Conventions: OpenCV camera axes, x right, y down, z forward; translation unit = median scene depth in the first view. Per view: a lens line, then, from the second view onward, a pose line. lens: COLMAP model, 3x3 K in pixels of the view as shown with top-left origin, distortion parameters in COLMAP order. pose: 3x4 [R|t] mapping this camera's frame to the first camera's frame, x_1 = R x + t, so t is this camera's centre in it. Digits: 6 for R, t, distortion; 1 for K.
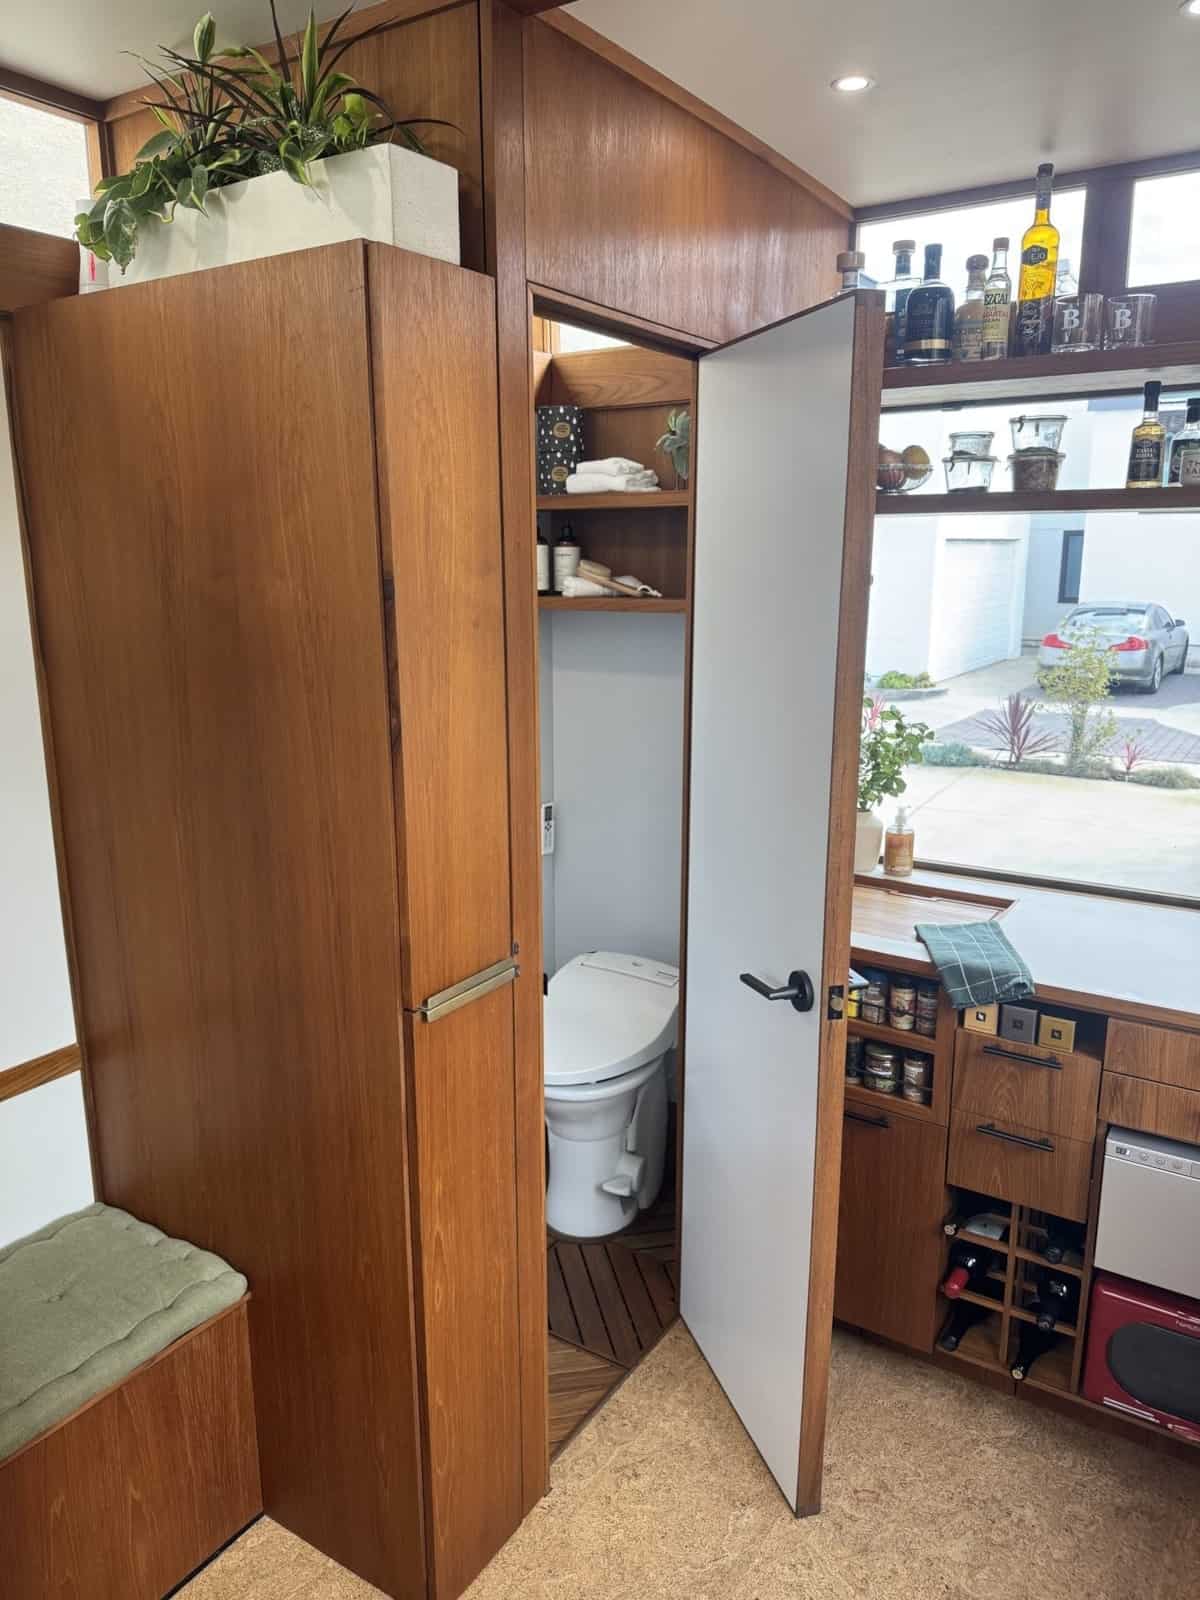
lens RADIAL K [[1125.4, 0, 606.4], [0, 1125.4, 804.2], [0, 0, 1]] dist [0.007422, -0.007578]
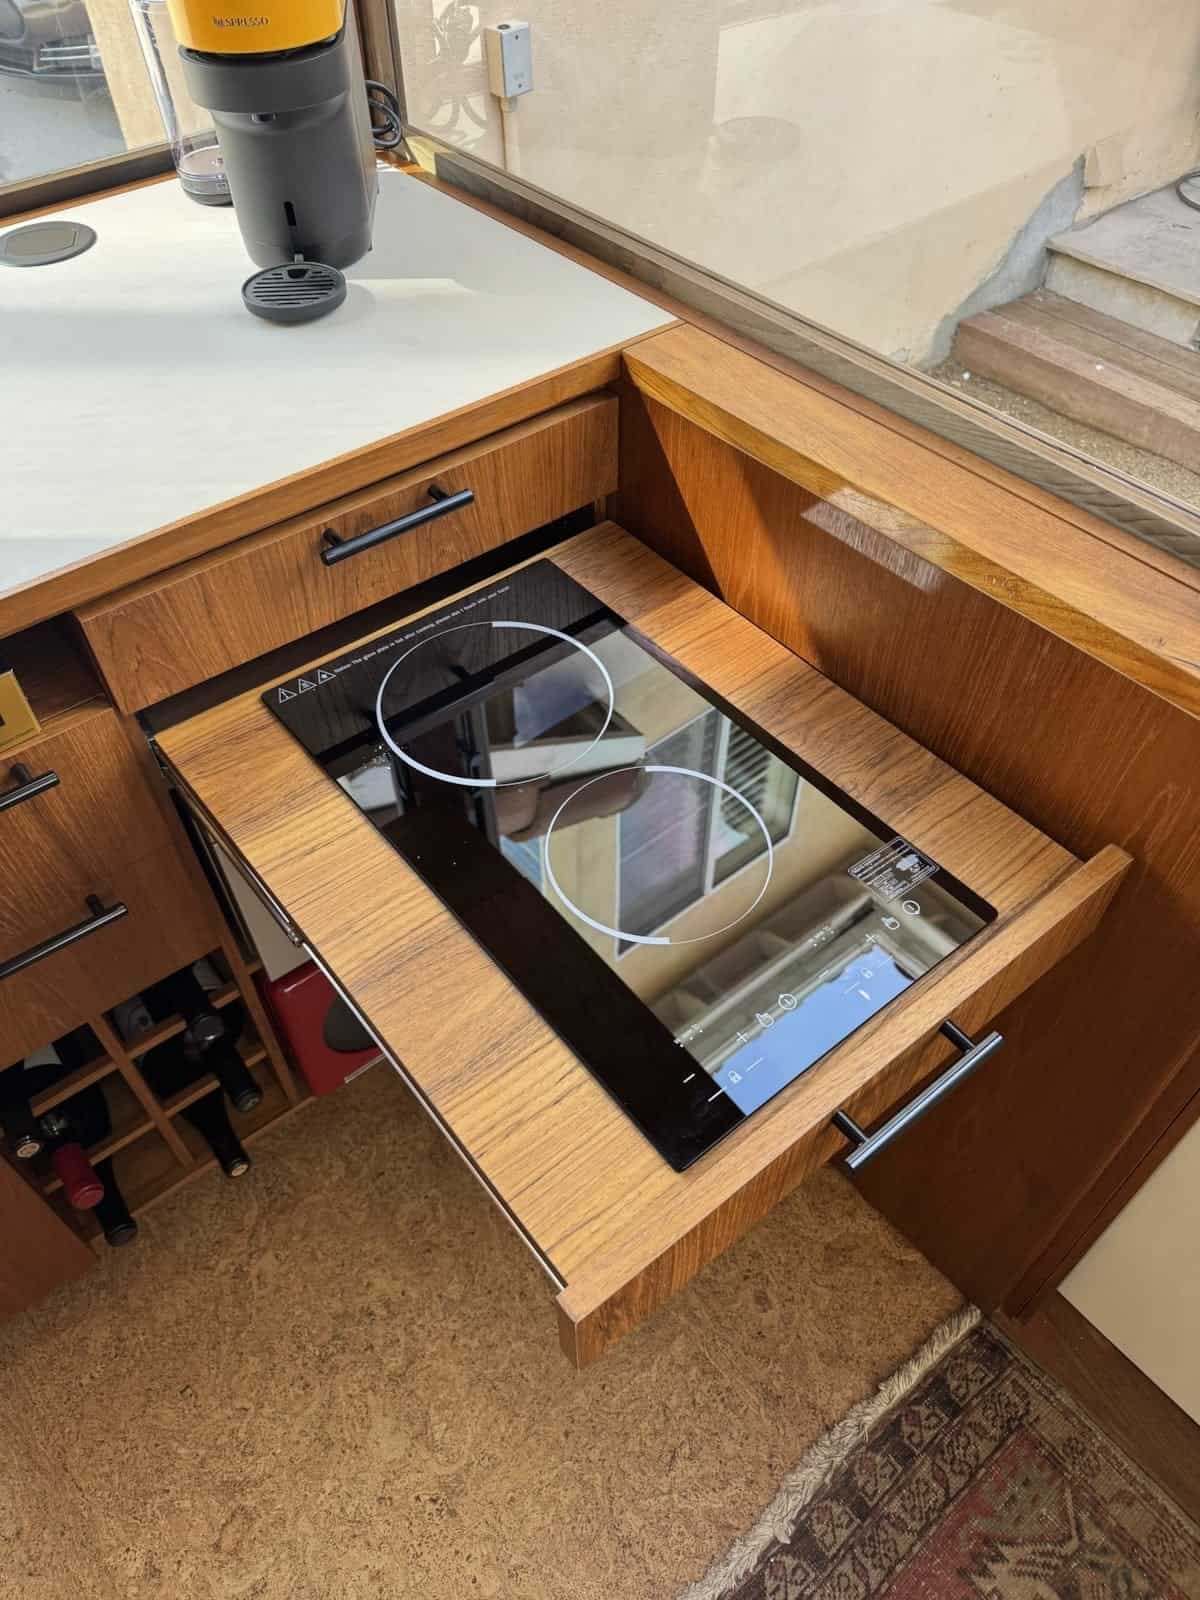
lens RADIAL K [[1145.7, 0, 600.0], [0, 1145.7, 800.0], [0, 0, 1]] dist [-0.002751, -0.004241]
pose [[0.303605, -0.712678, 0.632387, 0.183846], [0.218567, 0.698110, 0.681814, -0.005604], [-0.927390, -0.068784, 0.367718, 0.632772]]
